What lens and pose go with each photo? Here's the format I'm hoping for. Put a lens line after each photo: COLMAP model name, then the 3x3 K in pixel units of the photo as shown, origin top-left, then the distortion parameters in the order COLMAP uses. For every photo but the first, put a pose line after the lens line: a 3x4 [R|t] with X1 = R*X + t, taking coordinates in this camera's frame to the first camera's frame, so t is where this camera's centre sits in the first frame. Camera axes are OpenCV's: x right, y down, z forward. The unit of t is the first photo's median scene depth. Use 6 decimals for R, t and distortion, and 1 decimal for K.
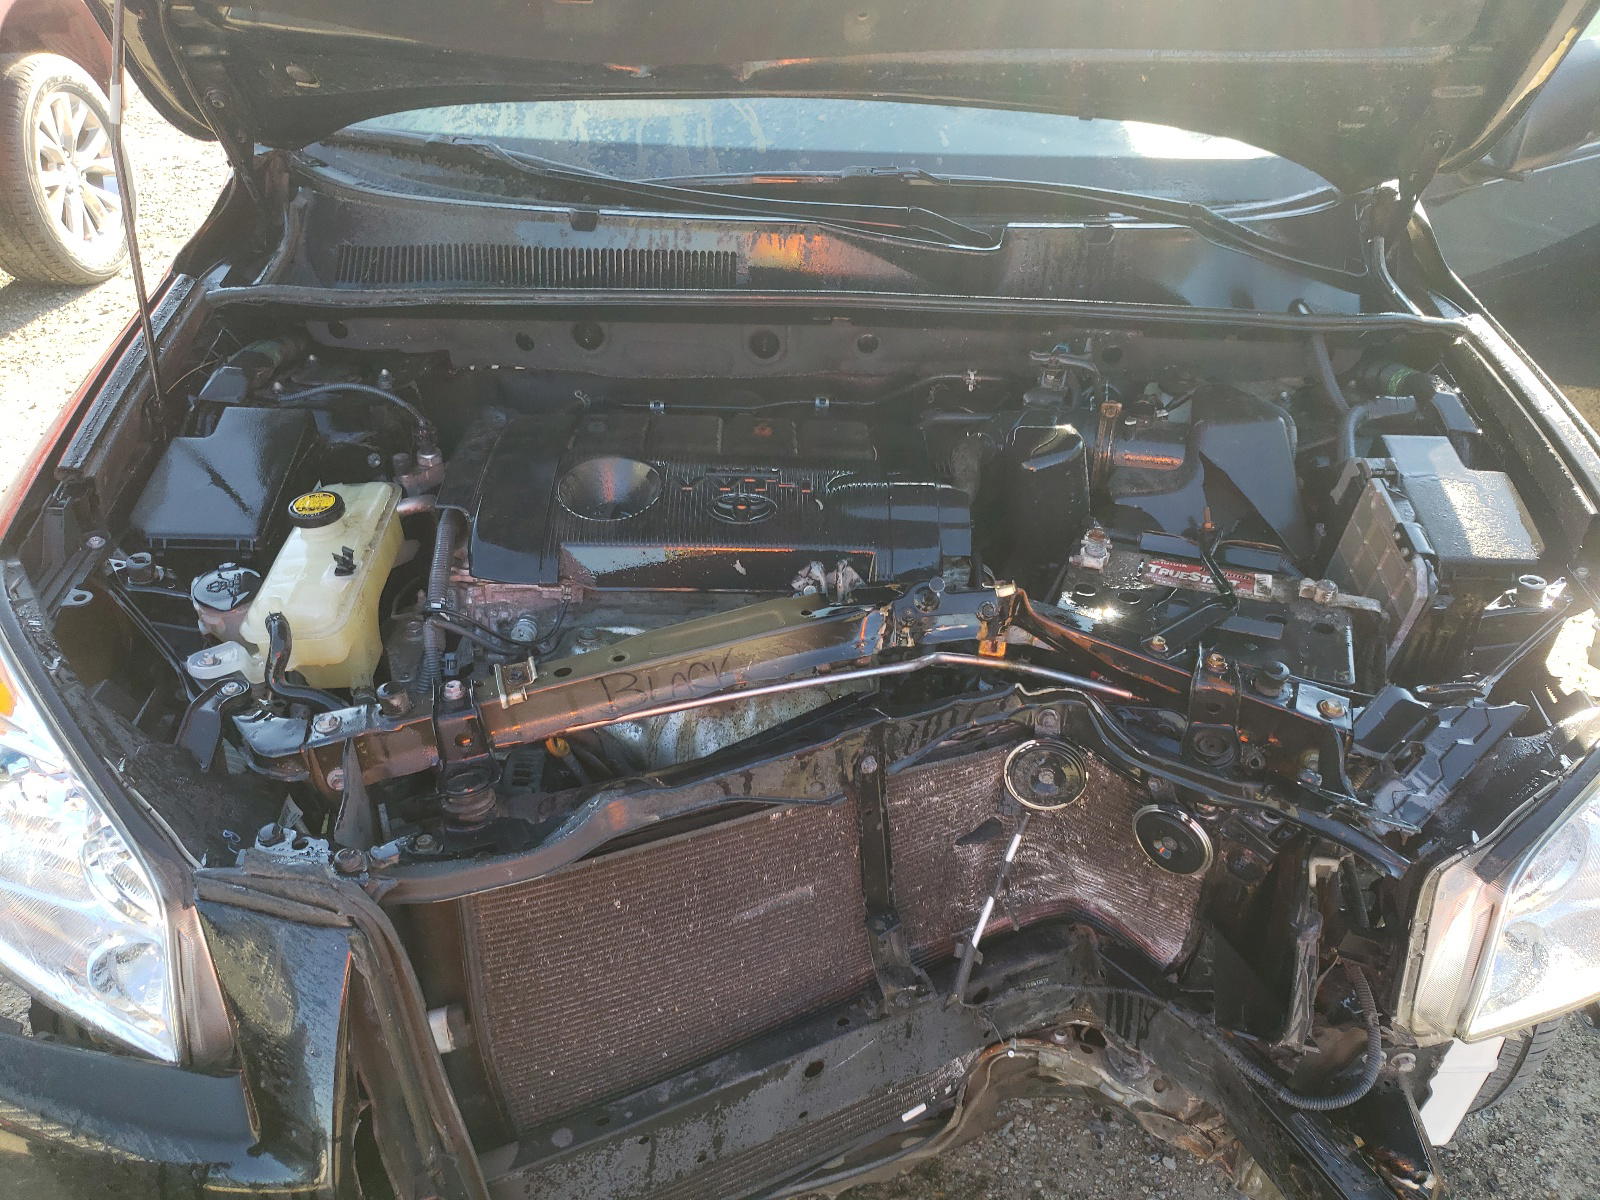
lens RADIAL K [[1228.8, 0, 800.0], [0, 1228.8, 600.0], [0, 0, 1]] dist [0.003220, 0.001581]
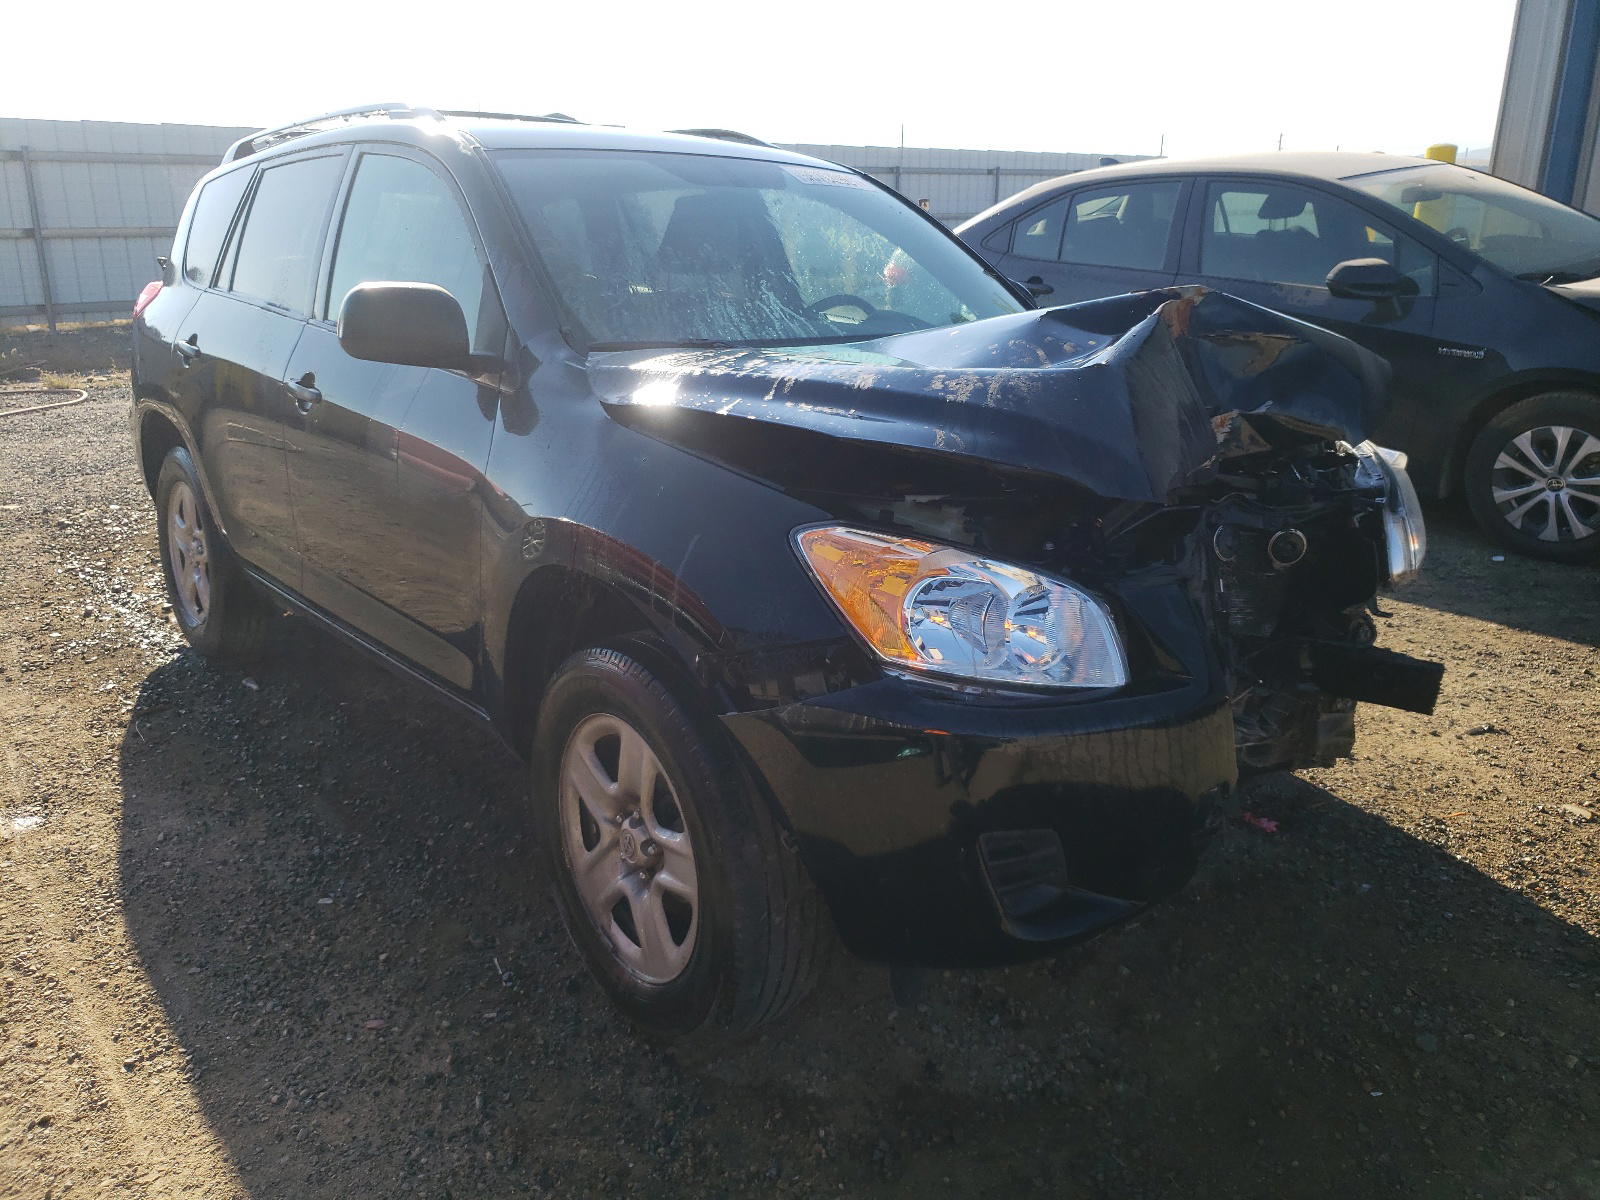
lens RADIAL K [[1234.7, 0, 800.0], [0, 1234.7, 579.7], [0, 0, 1]] dist [0.008167, 0.000833]
pose [[0.774814, -0.184096, 0.604791, -1.608489], [0.353317, 0.919410, -0.172779, 0.294479], [-0.524243, 0.347554, 0.777416, -0.239163]]
